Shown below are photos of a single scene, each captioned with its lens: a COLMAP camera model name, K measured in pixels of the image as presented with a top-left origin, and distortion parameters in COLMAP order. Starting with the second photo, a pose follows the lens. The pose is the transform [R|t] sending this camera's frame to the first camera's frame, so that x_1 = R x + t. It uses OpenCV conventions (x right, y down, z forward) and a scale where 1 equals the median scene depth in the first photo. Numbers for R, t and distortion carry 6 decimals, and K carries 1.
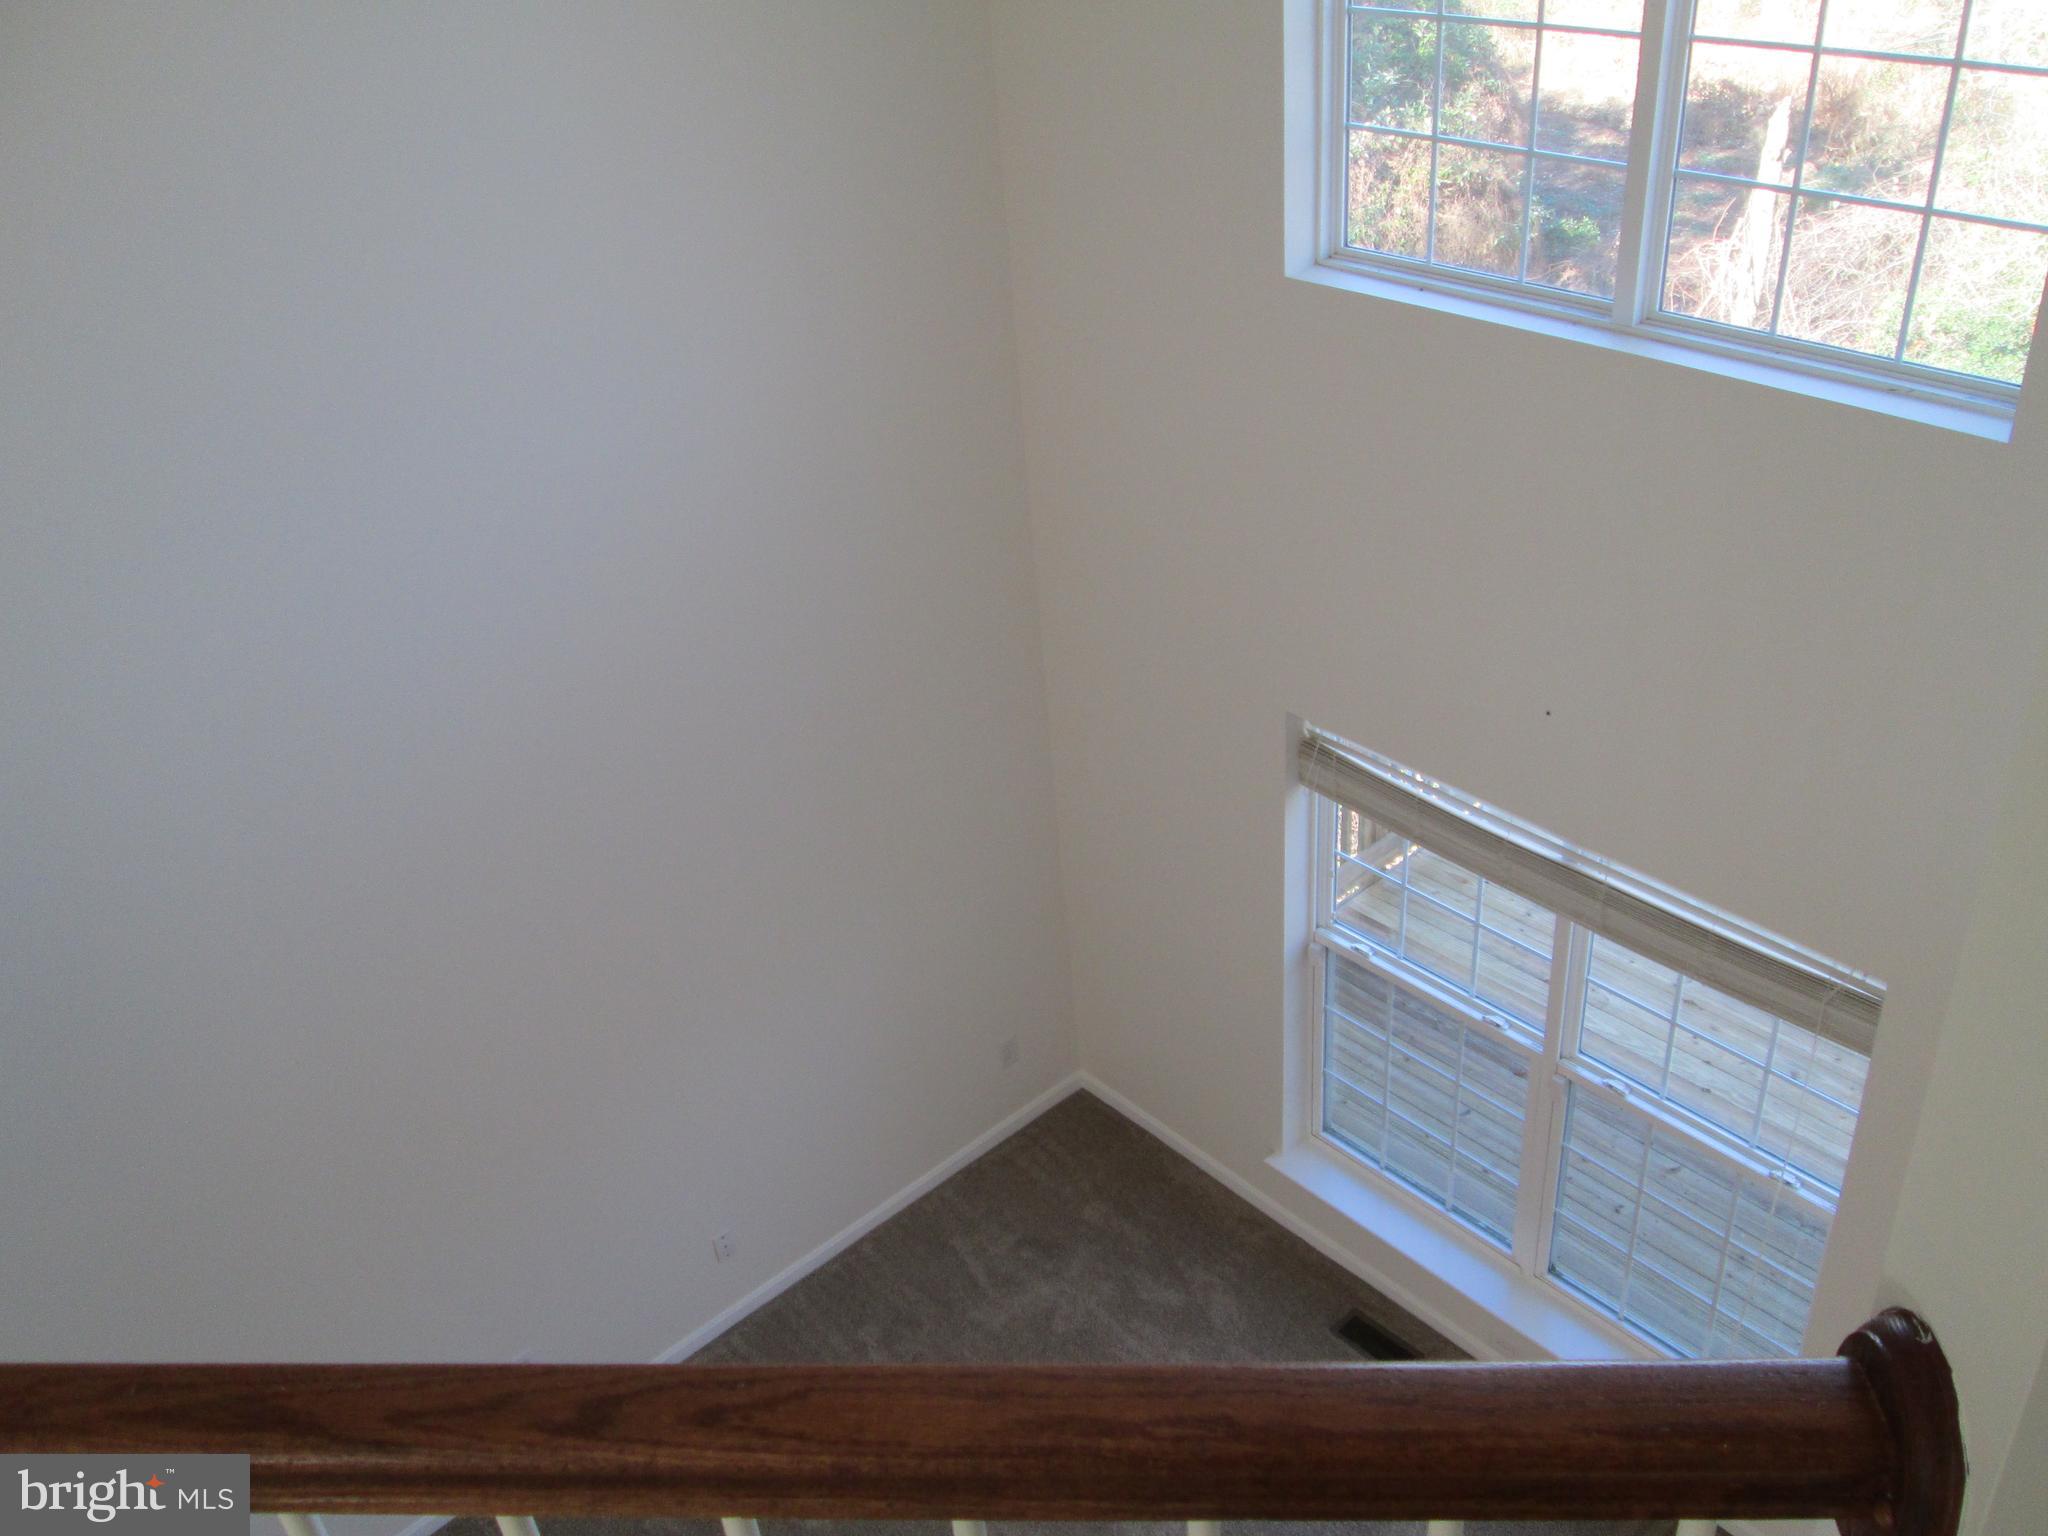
lens RADIAL K [[1694.9, 0, 1018.8], [0, 1694.9, 737.2], [0, 0, 1]] dist [-0.028860, -0.003893]
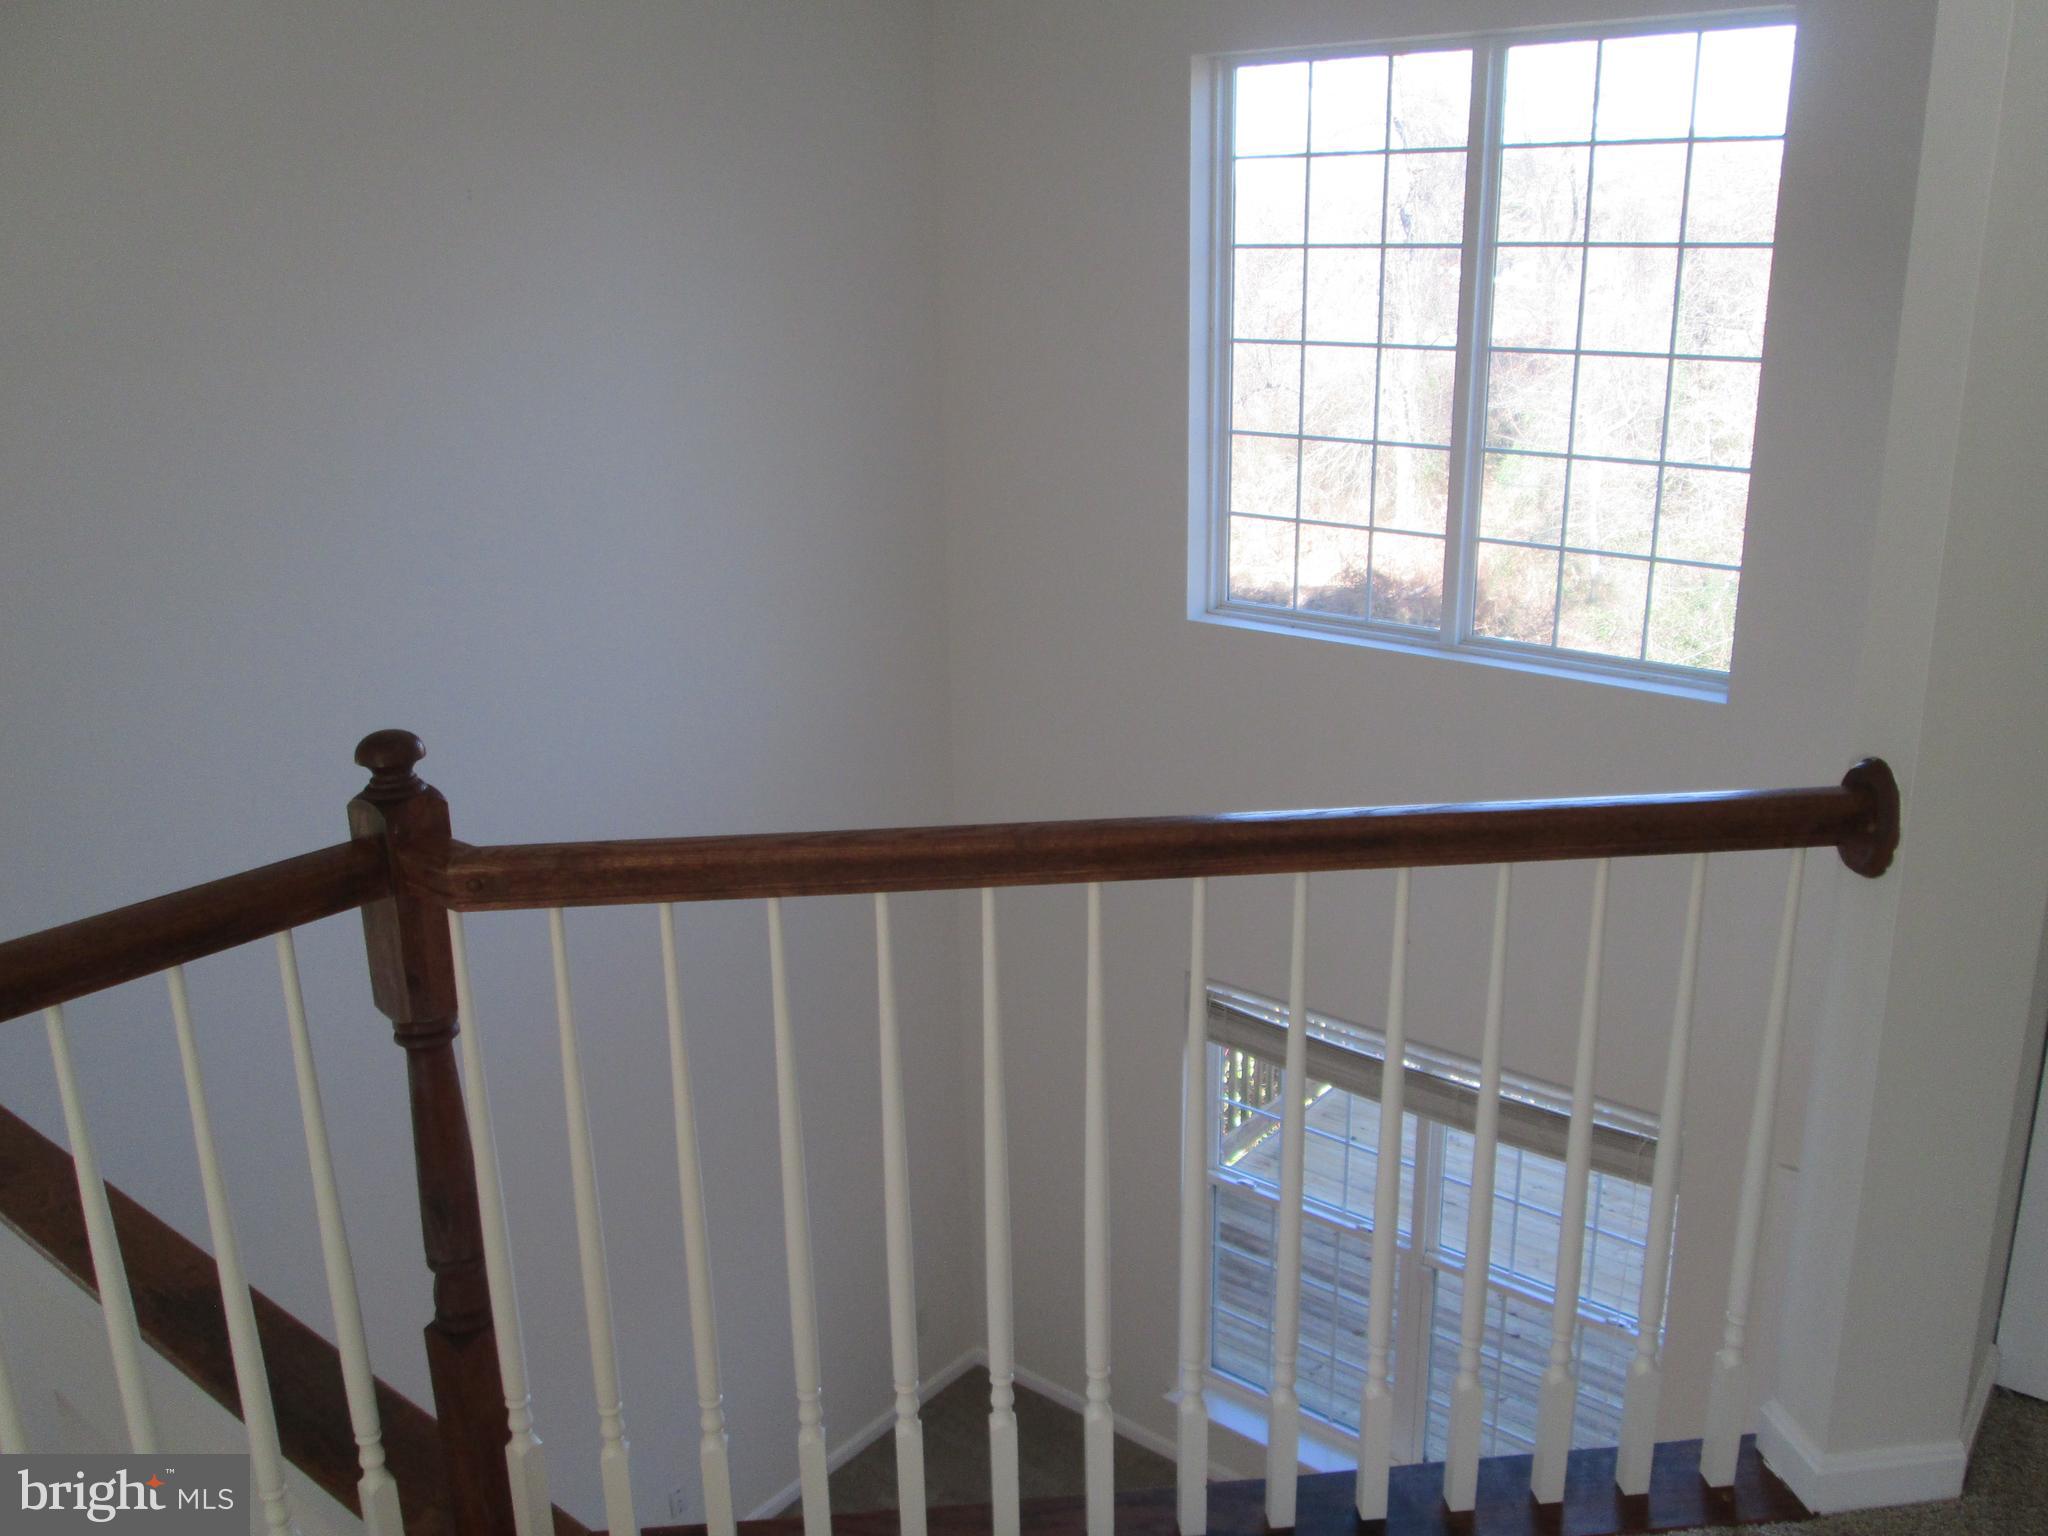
lens RADIAL K [[1694.9, 0, 1018.8], [0, 1694.9, 737.2], [0, 0, 1]] dist [-0.028860, -0.003893]
pose [[0.983779, 0.016312, 0.178639, -0.181121], [0.032033, 0.963874, -0.264424, 0.142031], [-0.176499, 0.265857, 0.947717, -0.182667]]
